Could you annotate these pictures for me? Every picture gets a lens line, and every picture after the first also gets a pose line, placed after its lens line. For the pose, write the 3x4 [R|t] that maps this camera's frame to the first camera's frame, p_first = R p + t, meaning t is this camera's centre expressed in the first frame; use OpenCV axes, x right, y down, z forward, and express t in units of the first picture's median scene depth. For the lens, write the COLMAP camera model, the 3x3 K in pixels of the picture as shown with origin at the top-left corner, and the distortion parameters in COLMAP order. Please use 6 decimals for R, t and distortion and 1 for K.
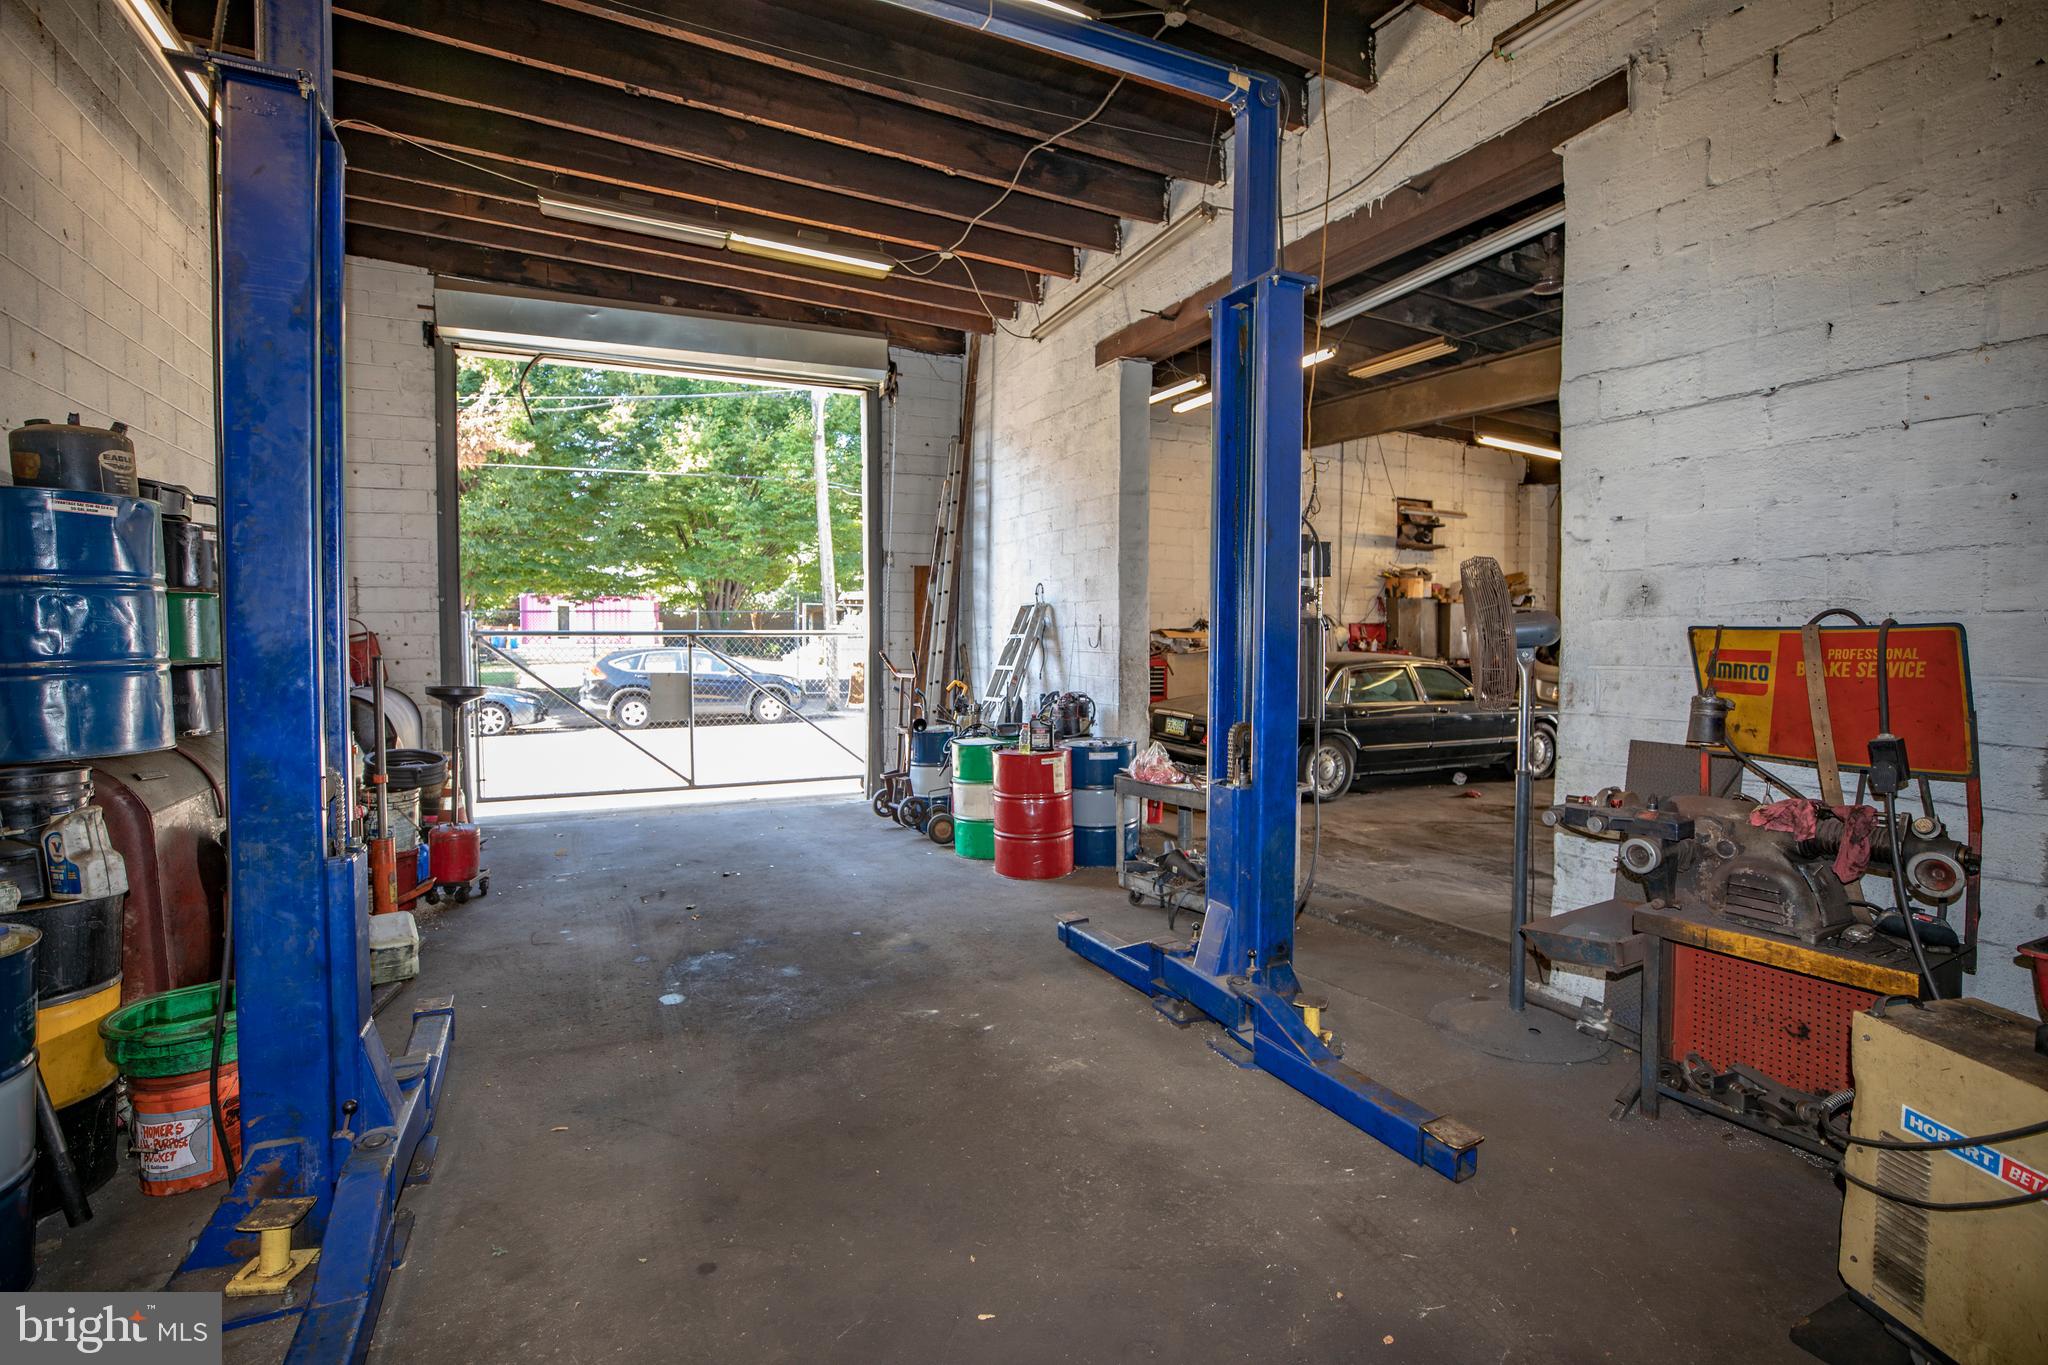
lens RADIAL K [[931.7, 0, 1032.4], [0, 931.7, 678.3], [0, 0, 1]] dist [-0.039661, 0.008201]
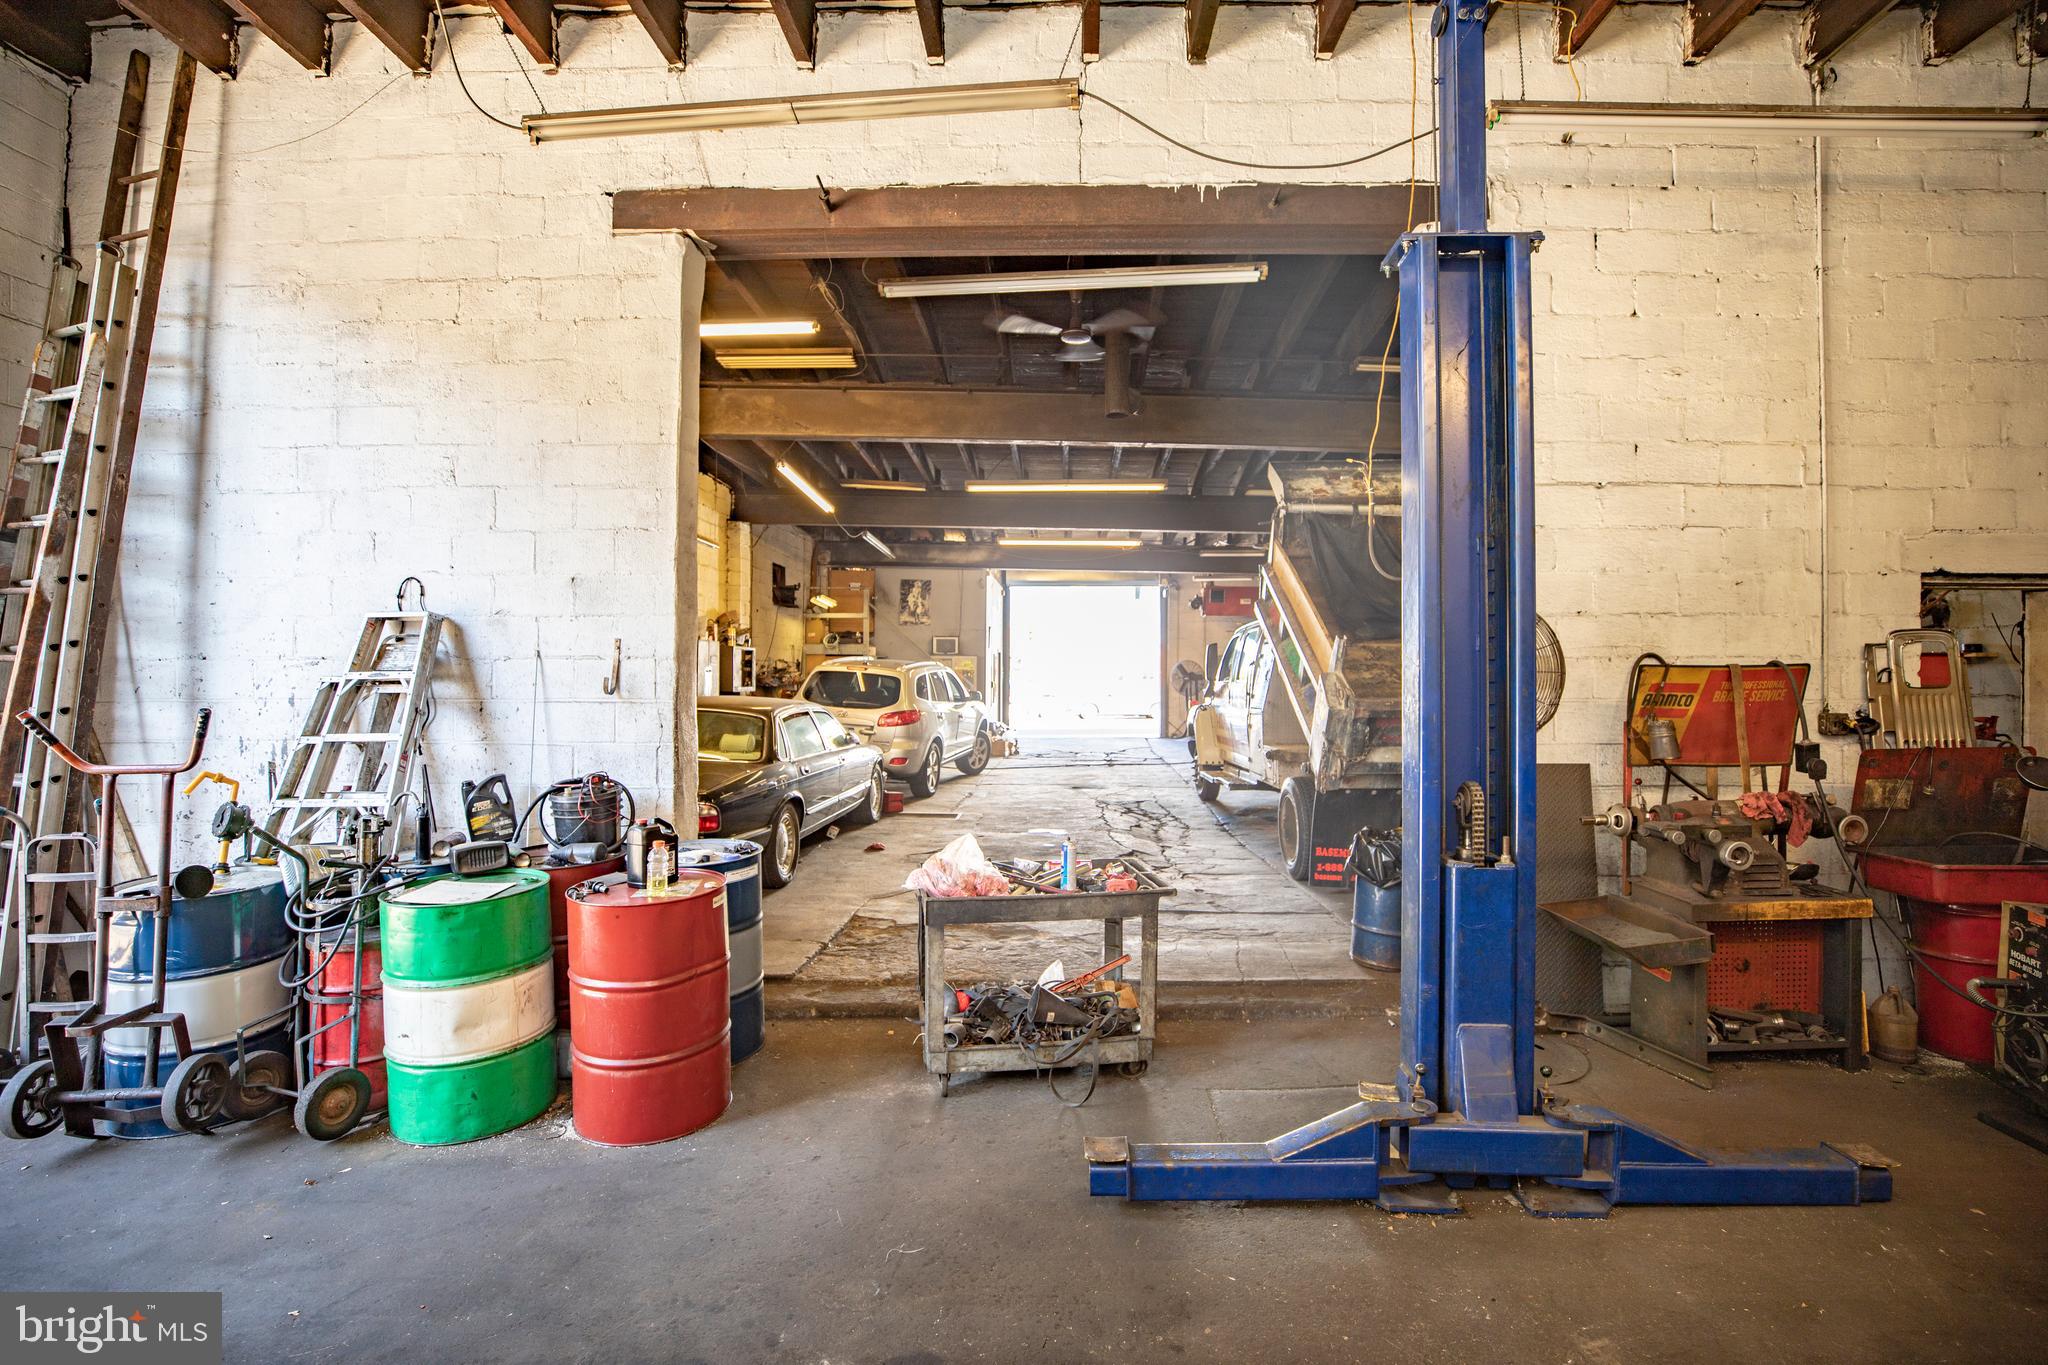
lens RADIAL K [[931.7, 0, 1026.2], [0, 931.7, 671.6], [0, 0, 1]] dist [-0.039661, 0.008201]
pose [[0.472740, 0.005112, 0.881187, -0.706772], [0.040888, 0.998779, -0.027729, -0.044023], [-0.880253, 0.049138, 0.471954, 1.071914]]
